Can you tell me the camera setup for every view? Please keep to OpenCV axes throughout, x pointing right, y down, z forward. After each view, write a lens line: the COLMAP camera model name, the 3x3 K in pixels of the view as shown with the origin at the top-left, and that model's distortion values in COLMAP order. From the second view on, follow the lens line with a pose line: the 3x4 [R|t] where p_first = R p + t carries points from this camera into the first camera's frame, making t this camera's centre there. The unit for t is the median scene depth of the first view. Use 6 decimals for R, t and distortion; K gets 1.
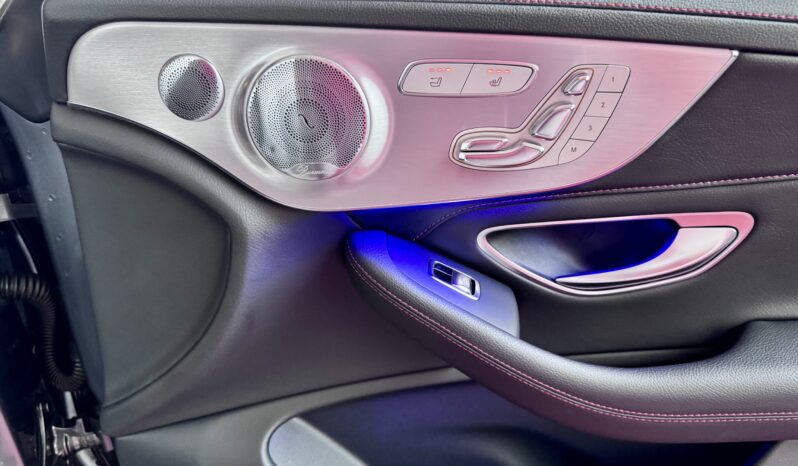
lens RADIAL K [[589.1, 0, 399.0], [0, 589.1, 233.0], [0, 0, 1]] dist [0.006738, -0.001844]
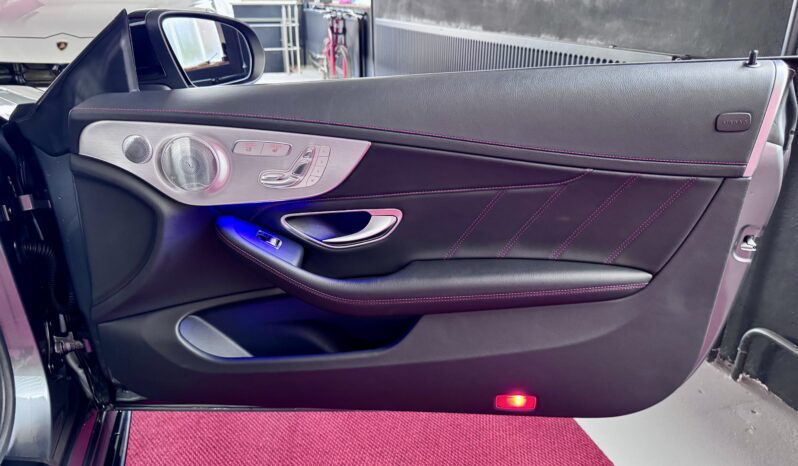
lens RADIAL K [[548.1, 0, 399.0], [0, 548.1, 233.0], [0, 0, 1]] dist [0.040713, -0.077941]
pose [[0.996616, 0.008095, 0.081795, 0.393032], [-0.008609, 0.999945, 0.005937, 0.039671], [-0.081743, -0.006621, 0.996631, -0.973421]]
